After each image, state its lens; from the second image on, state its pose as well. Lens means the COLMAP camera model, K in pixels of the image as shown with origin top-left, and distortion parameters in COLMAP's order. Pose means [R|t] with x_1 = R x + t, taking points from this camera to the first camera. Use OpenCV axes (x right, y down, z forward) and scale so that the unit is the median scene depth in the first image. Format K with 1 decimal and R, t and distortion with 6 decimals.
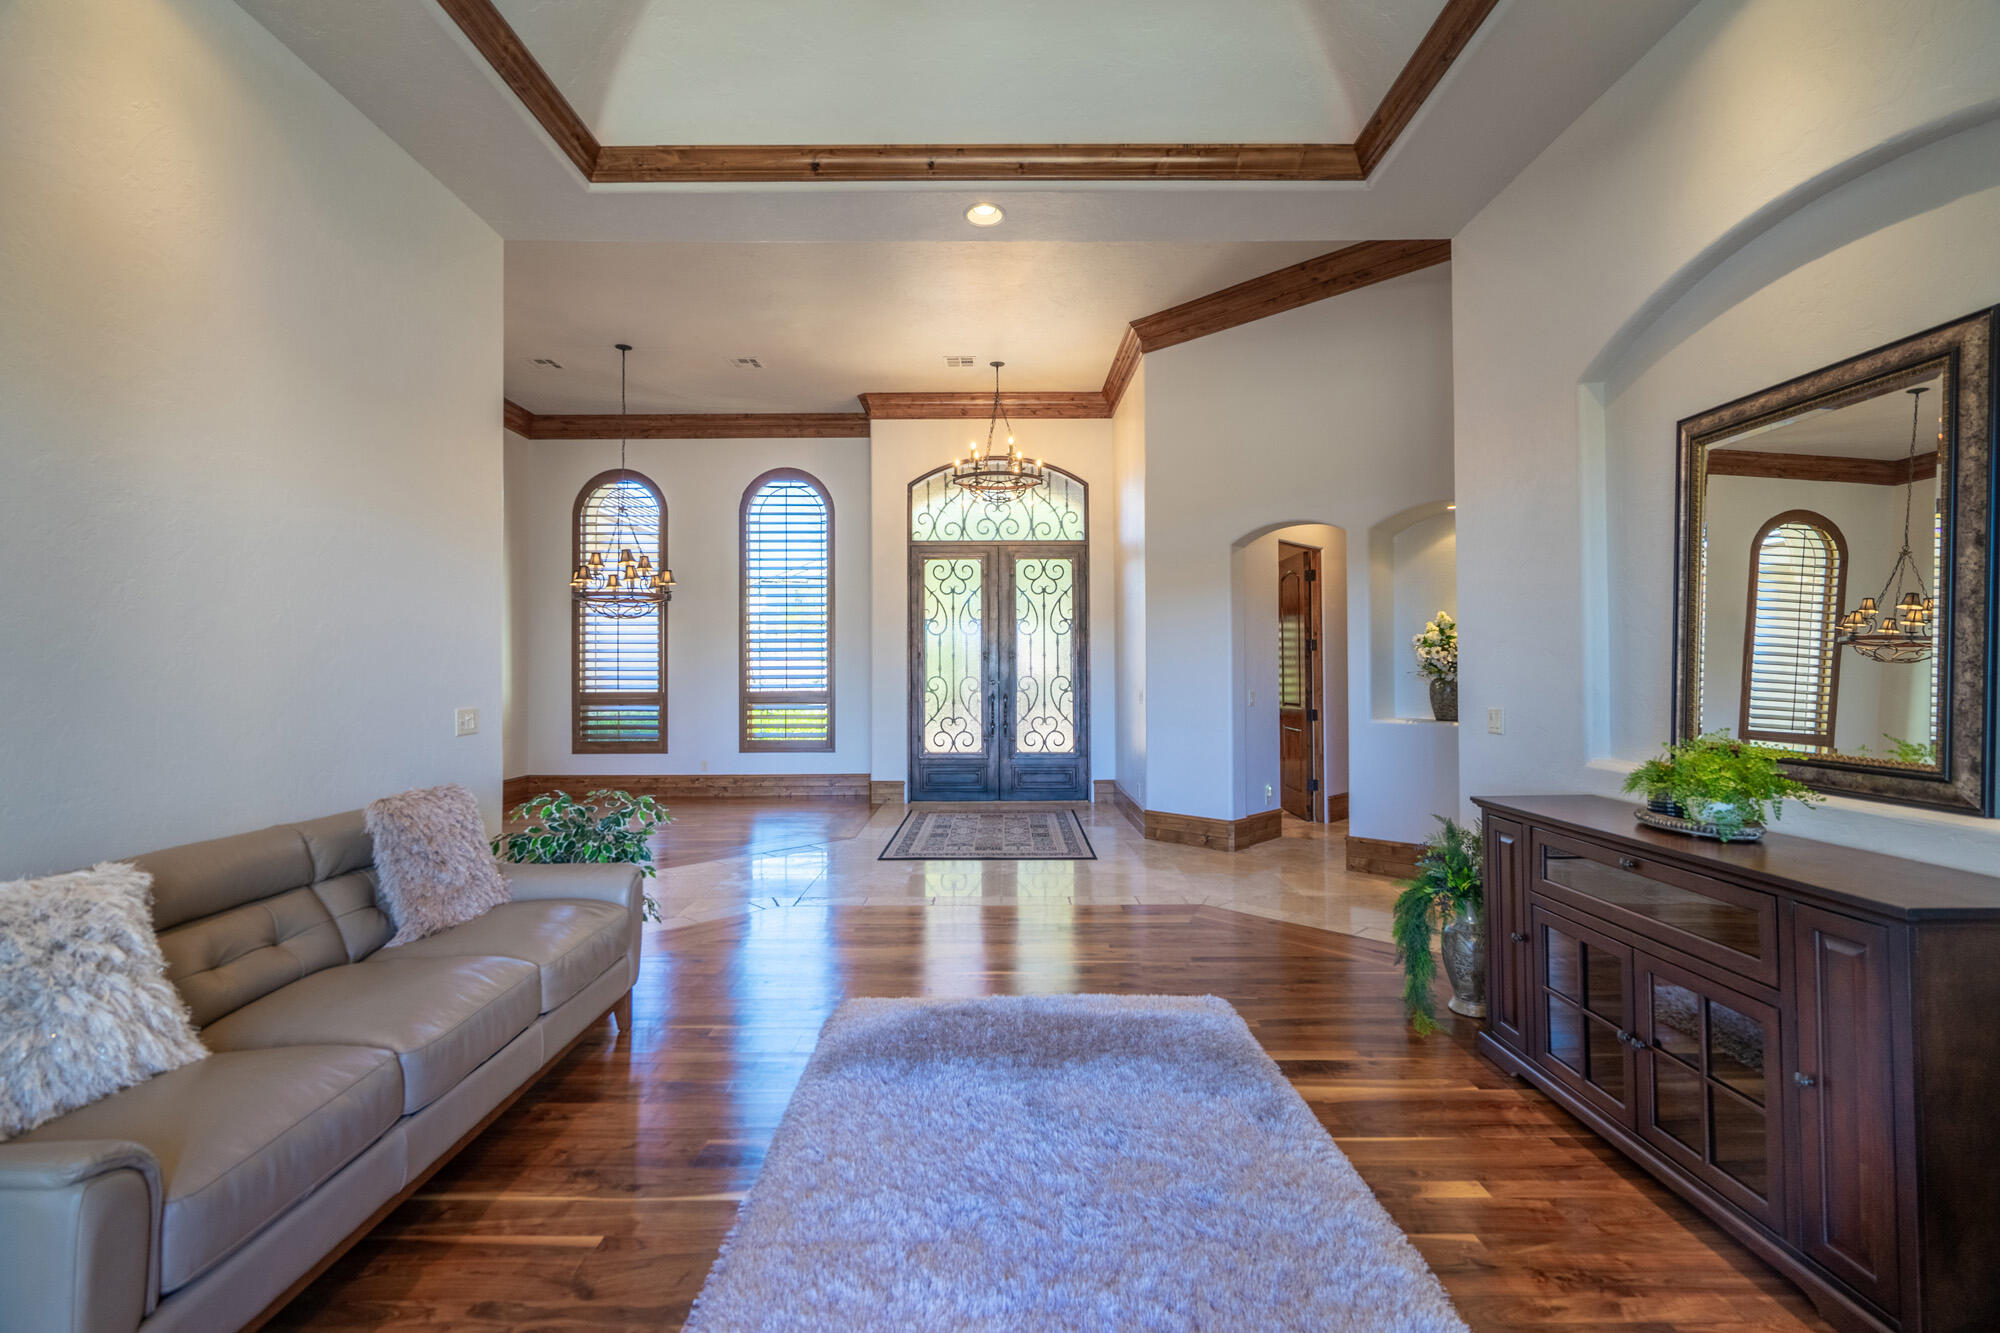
lens RADIAL K [[917.9, 0, 998.0], [0, 917.9, 622.1], [0, 0, 1]] dist [-0.000594, 0.000525]
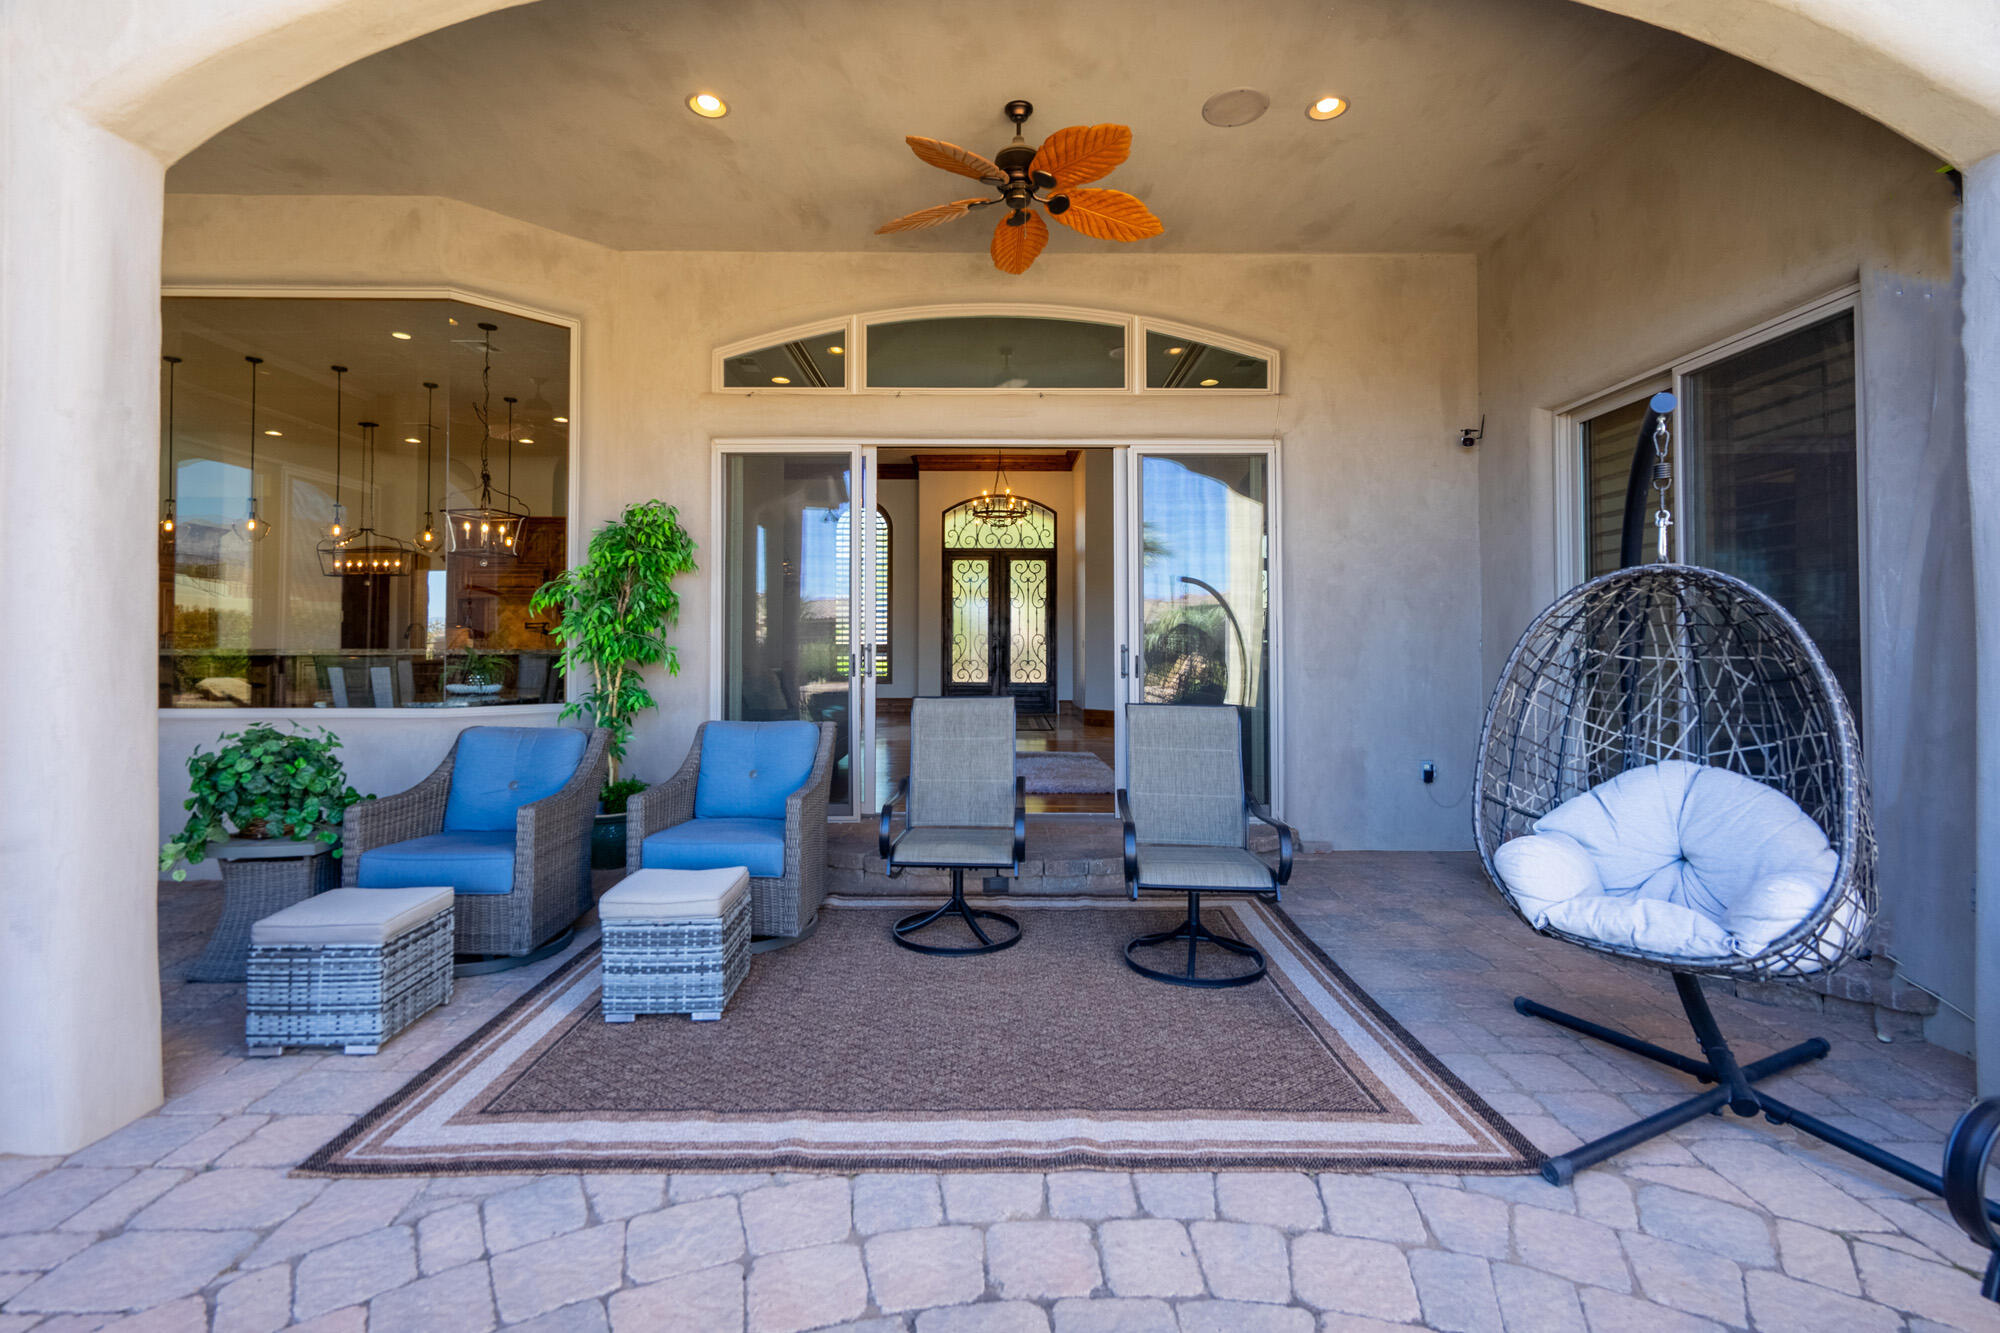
lens RADIAL K [[917.9, 0, 998.0], [0, 917.9, 622.1], [0, 0, 1]] dist [-0.000594, 0.000525]
pose [[0.999976, 0.006864, -0.000721, -0.000225], [-0.006862, 0.999972, 0.002914, 0.033328], [0.000741, -0.002909, 0.999995, -0.576660]]
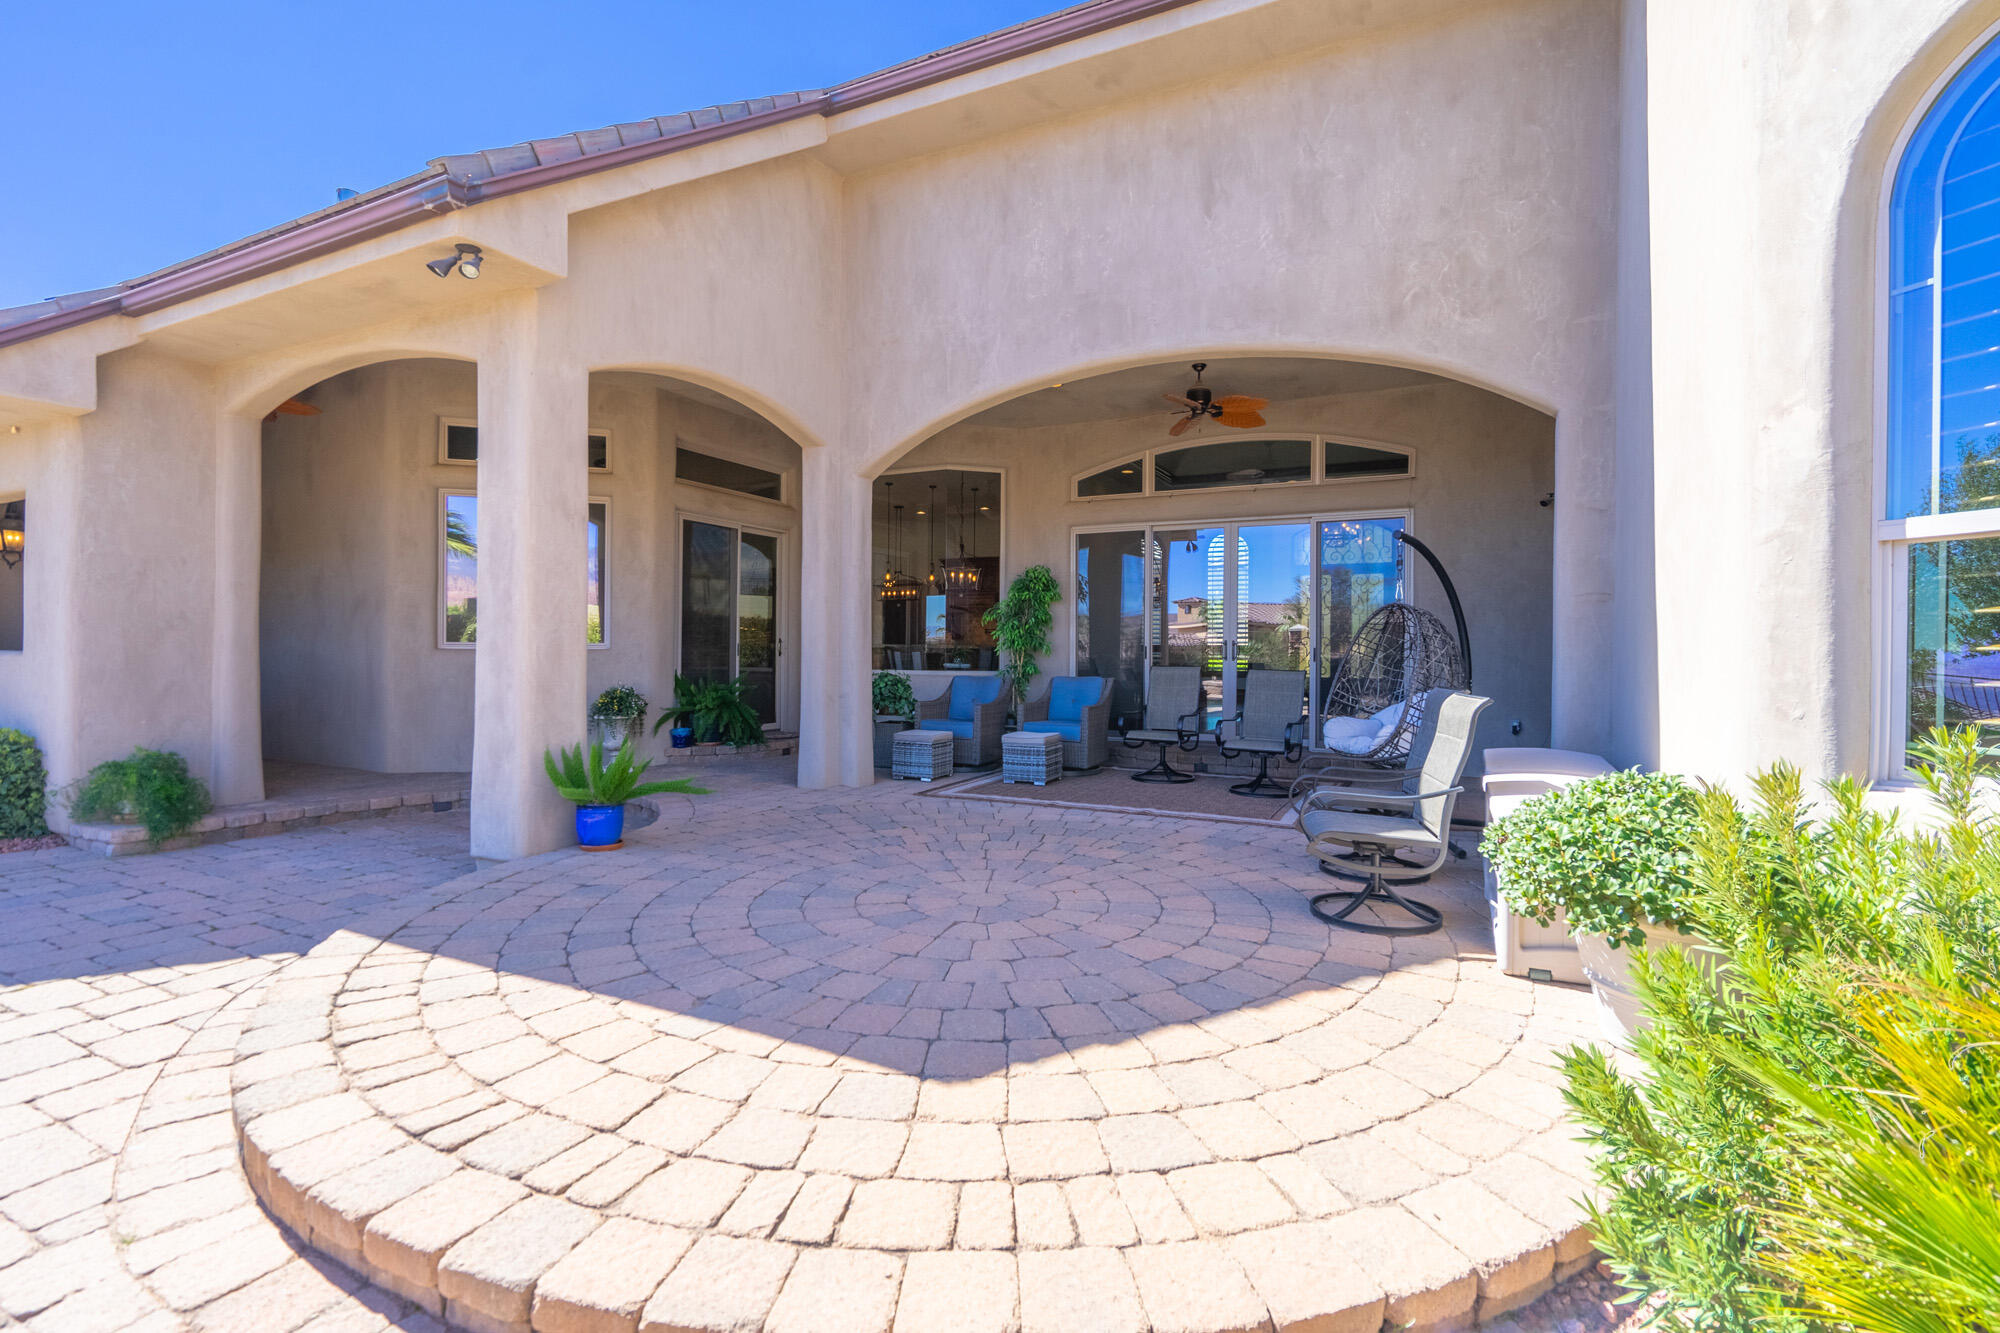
lens RADIAL K [[917.9, 0, 998.0], [0, 917.9, 622.1], [0, 0, 1]] dist [-0.000594, 0.000525]
pose [[0.892006, -0.001455, -0.452021, 0.298870], [0.002094, 0.999997, 0.000913, 0.026427], [0.452019, -0.001761, 0.892007, -1.117453]]
